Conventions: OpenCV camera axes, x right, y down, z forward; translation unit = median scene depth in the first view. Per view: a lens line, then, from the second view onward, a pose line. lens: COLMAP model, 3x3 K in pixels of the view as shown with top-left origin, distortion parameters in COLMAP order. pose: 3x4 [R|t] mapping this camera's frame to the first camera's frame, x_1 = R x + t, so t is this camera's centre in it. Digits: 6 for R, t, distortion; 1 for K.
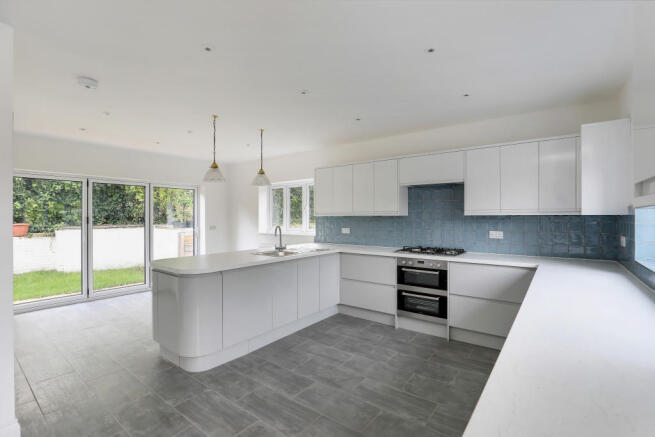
lens RADIAL K [[296.7, 0, 328.2], [0, 296.7, 219.6], [0, 0, 1]] dist [-0.008621, 0.001049]
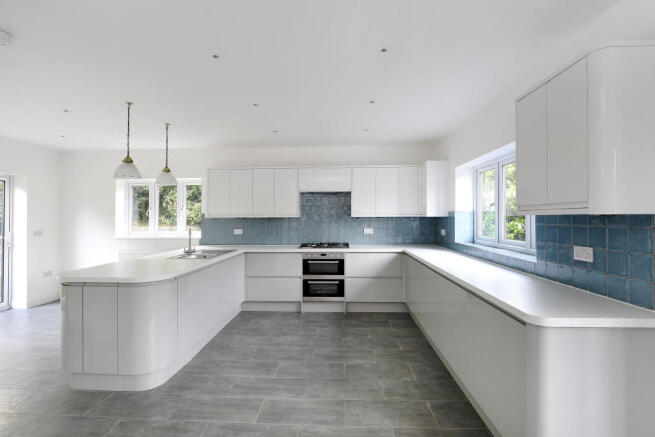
lens RADIAL K [[296.7, 0, 328.2], [0, 296.7, 222.4], [0, 0, 1]] dist [-0.008621, 0.001049]
pose [[0.834992, -0.010589, 0.550159, -0.364563], [0.007748, 0.999942, 0.007487, -0.000491], [-0.550207, -0.001988, 0.835026, -0.044272]]
